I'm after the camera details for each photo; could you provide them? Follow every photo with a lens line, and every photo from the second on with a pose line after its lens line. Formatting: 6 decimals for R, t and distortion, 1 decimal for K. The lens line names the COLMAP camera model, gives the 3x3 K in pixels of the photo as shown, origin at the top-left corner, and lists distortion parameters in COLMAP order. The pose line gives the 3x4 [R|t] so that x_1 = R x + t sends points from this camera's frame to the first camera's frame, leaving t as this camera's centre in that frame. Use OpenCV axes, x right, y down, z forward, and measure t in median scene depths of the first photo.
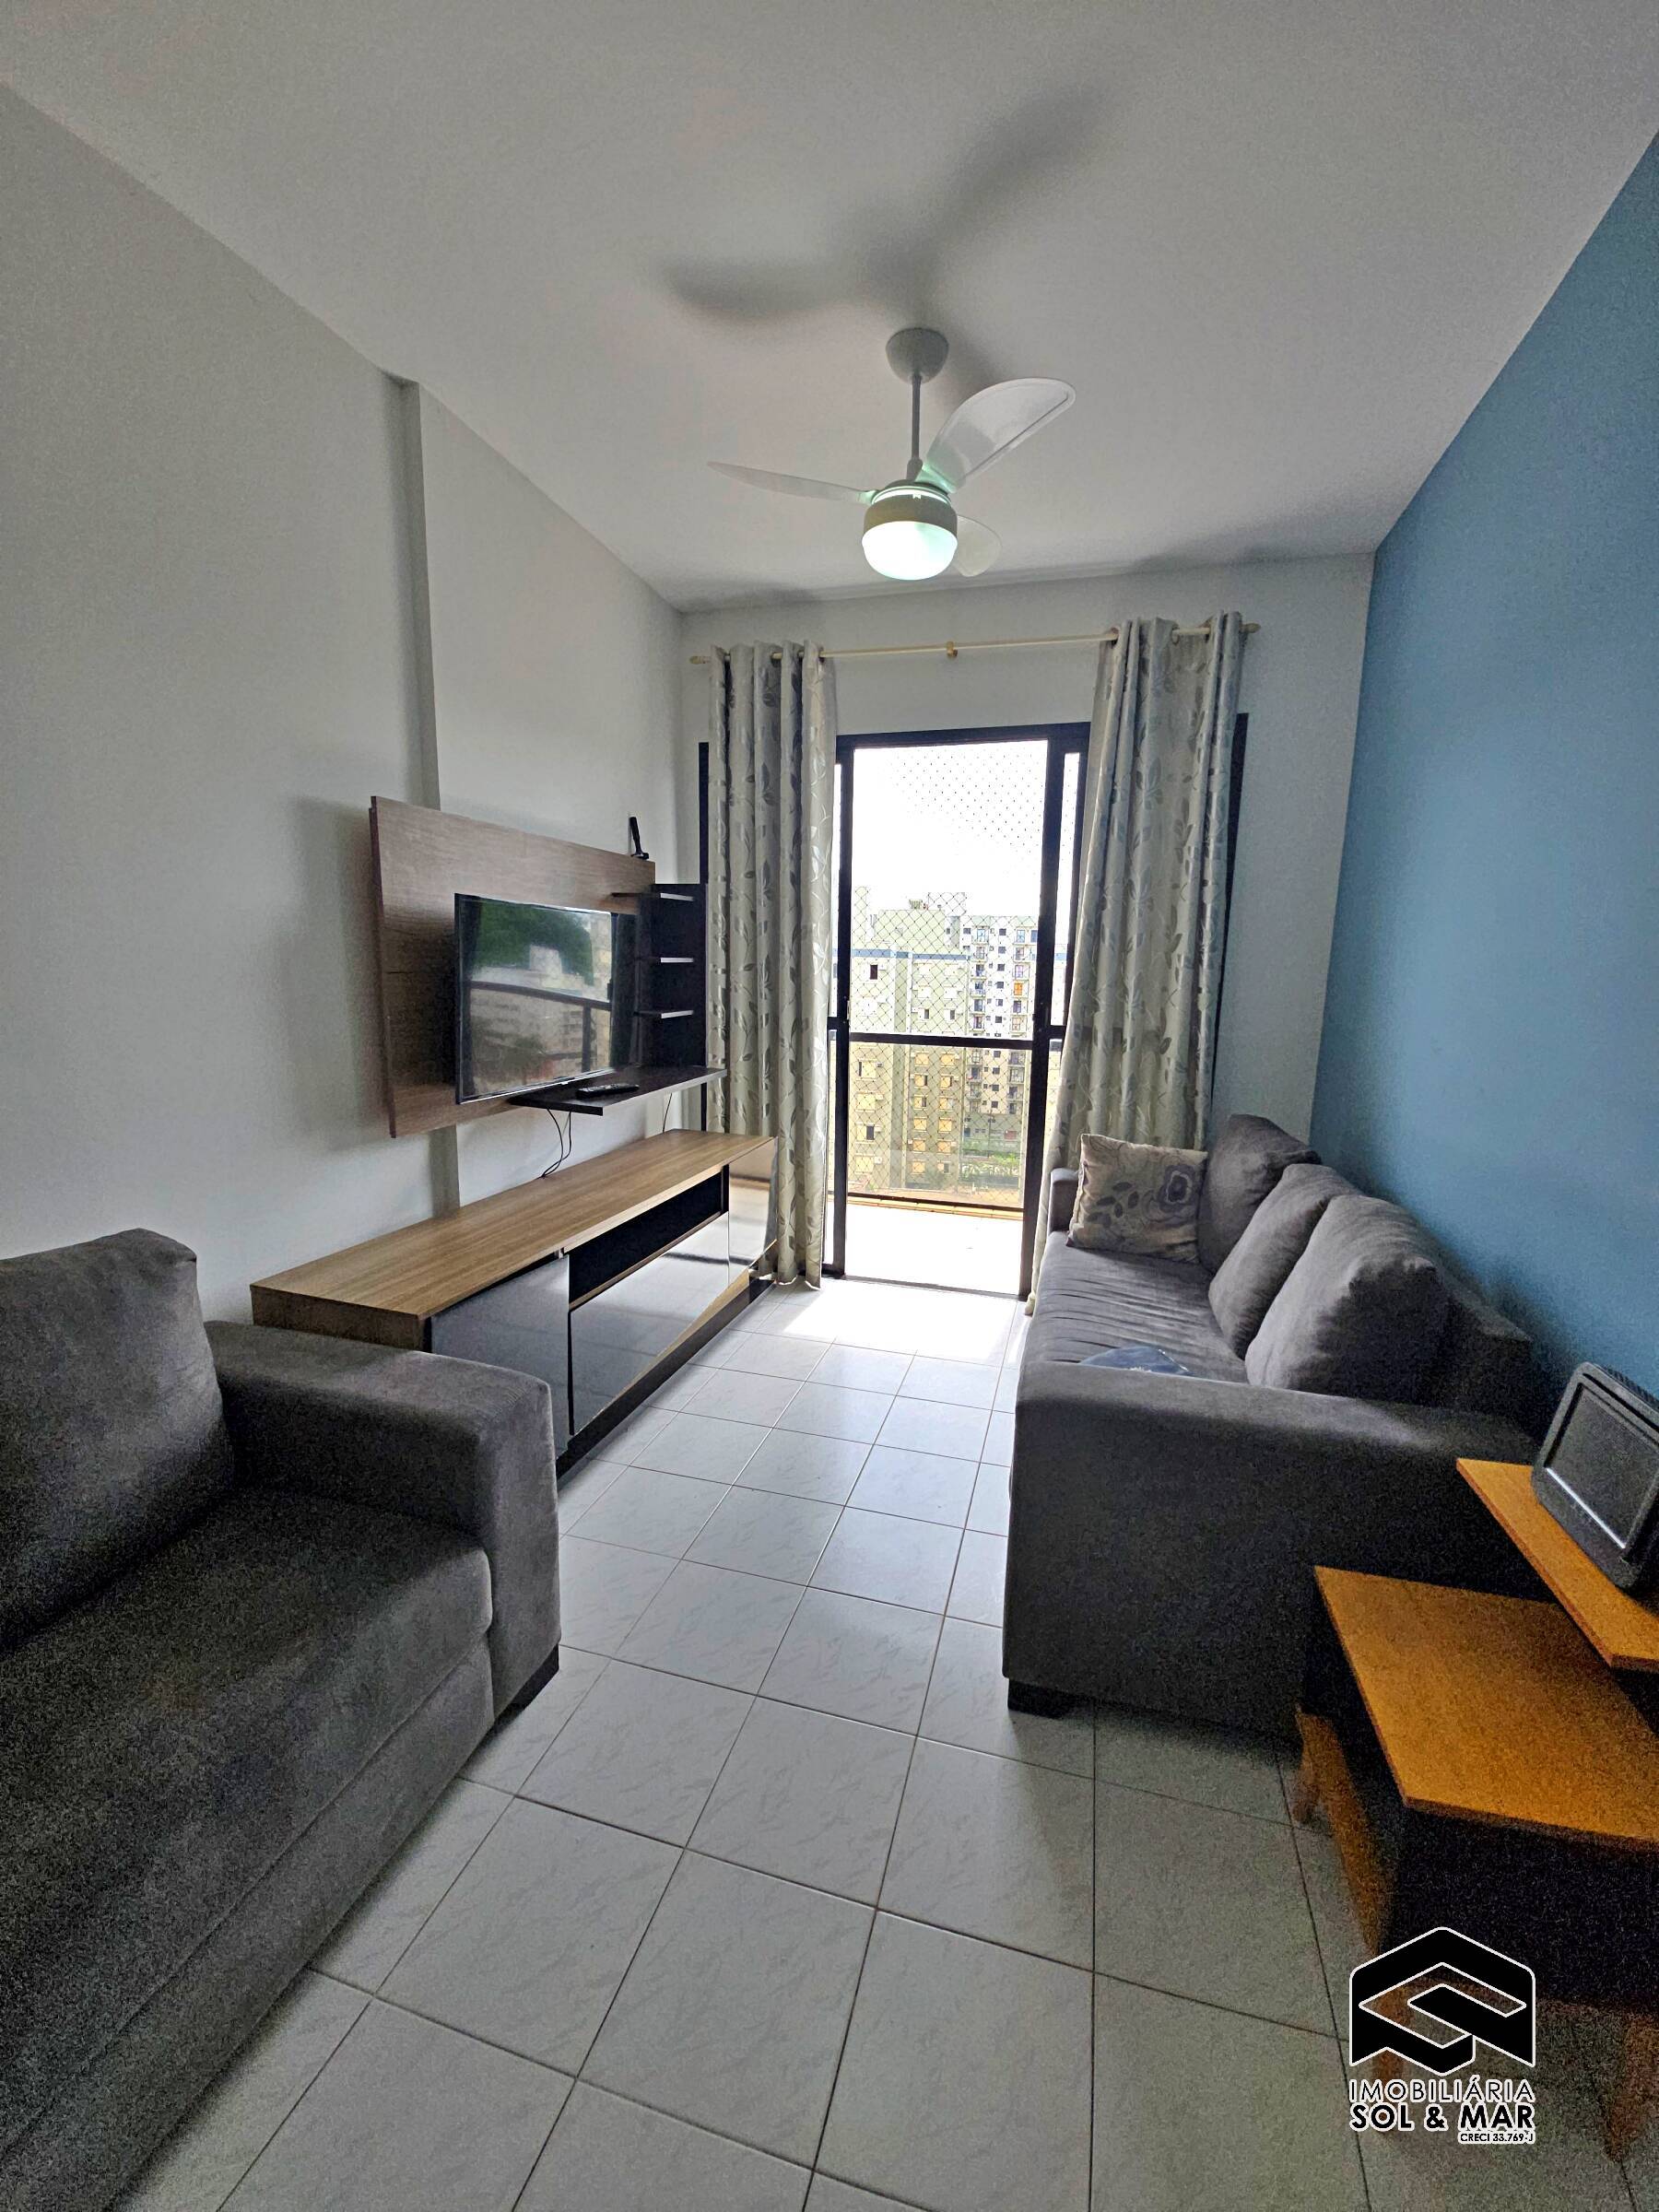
lens RADIAL K [[877.9, 0, 837.9], [0, 877.9, 1118.3], [0, 0, 1]] dist [-0.024352, -0.000133]
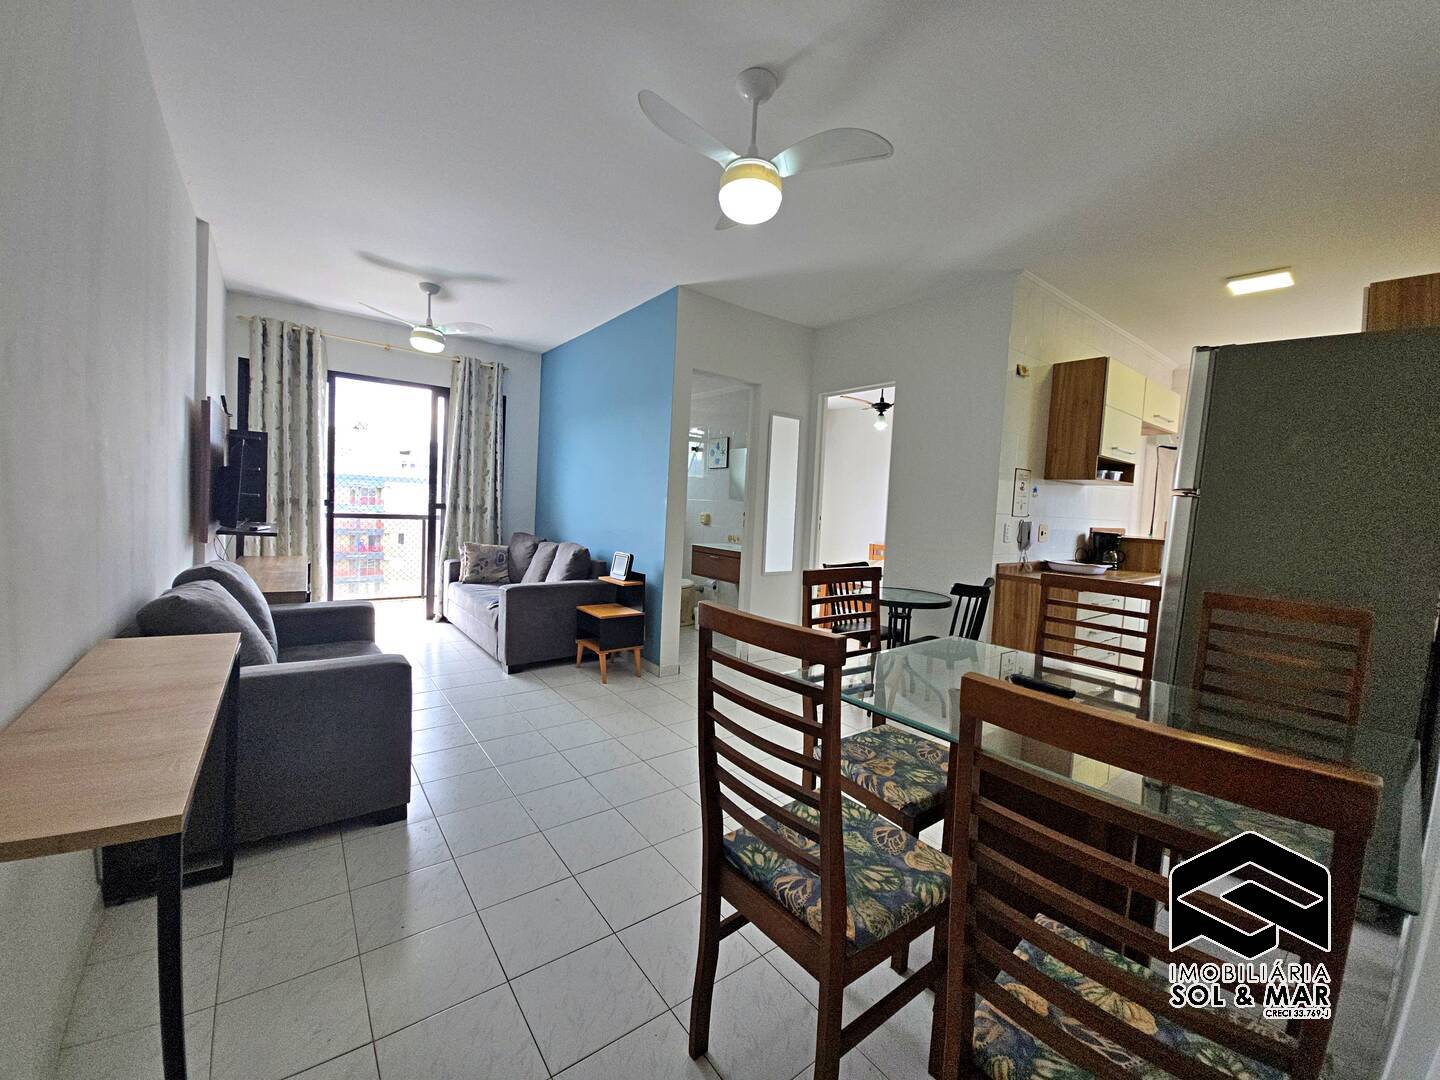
lens RADIAL K [[571.5, 0, 719.5], [0, 571.5, 534.1], [0, 0, 1]] dist [-0.024352, -0.000133]
pose [[0.610166, -0.031239, 0.791657, -0.584111], [0.097544, 0.994582, -0.035935, 0.124141], [-0.786246, 0.099148, 0.609908, -0.639608]]
